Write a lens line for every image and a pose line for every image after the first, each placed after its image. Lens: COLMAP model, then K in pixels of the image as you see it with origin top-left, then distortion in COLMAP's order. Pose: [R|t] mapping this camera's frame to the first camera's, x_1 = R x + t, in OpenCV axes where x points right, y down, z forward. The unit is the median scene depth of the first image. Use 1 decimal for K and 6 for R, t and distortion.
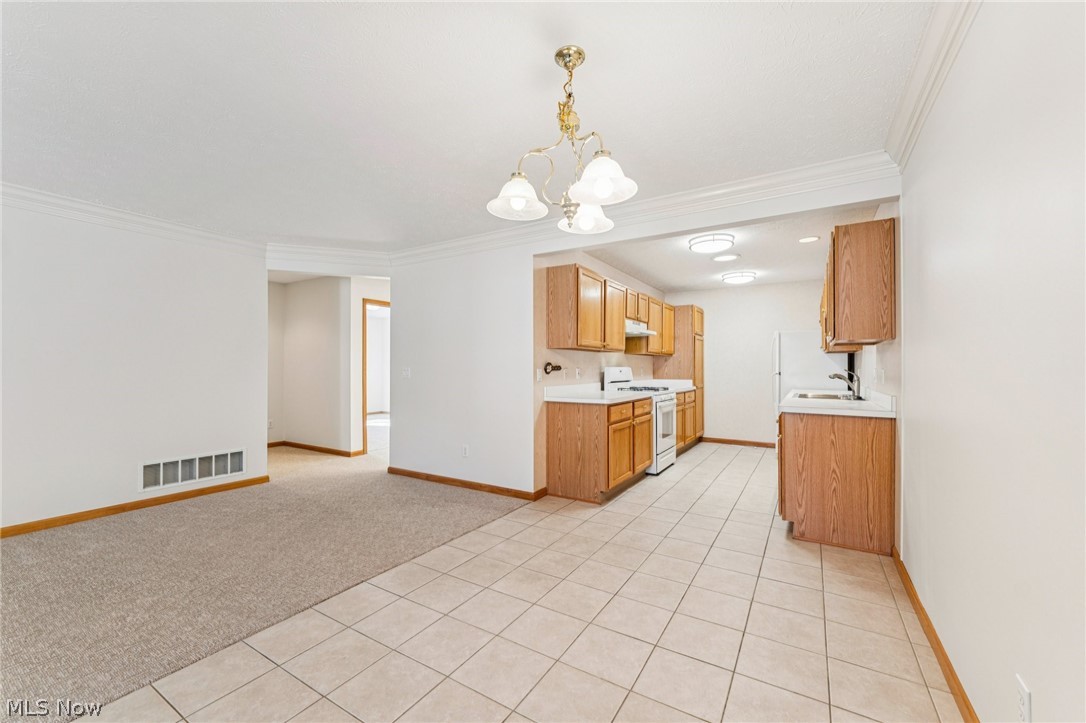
lens RADIAL K [[432.9, 0, 544.2], [0, 432.9, 363.5], [0, 0, 1]] dist [-0.001010, 0.000101]
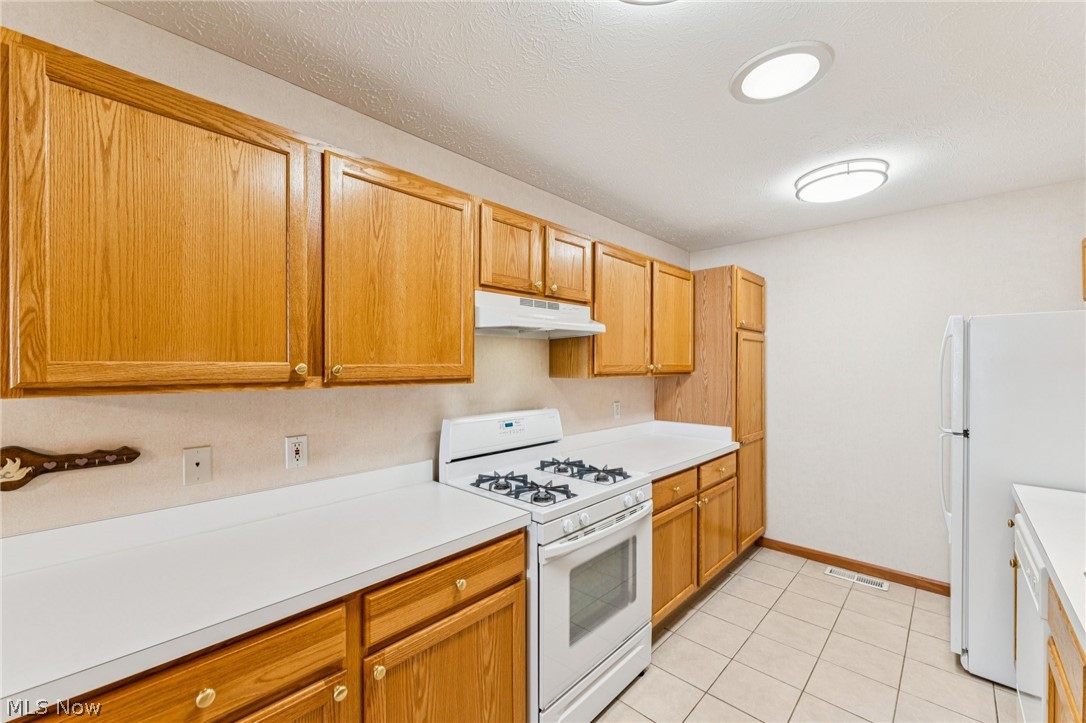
lens RADIAL K [[432.9, 0, 548.8], [0, 432.9, 364.0], [0, 0, 1]] dist [-0.001010, 0.000101]
pose [[0.980607, -0.003977, -0.195946, 0.278007], [0.004837, 0.999981, 0.003906, -0.038106], [0.195926, -0.004778, 0.980607, 0.584976]]
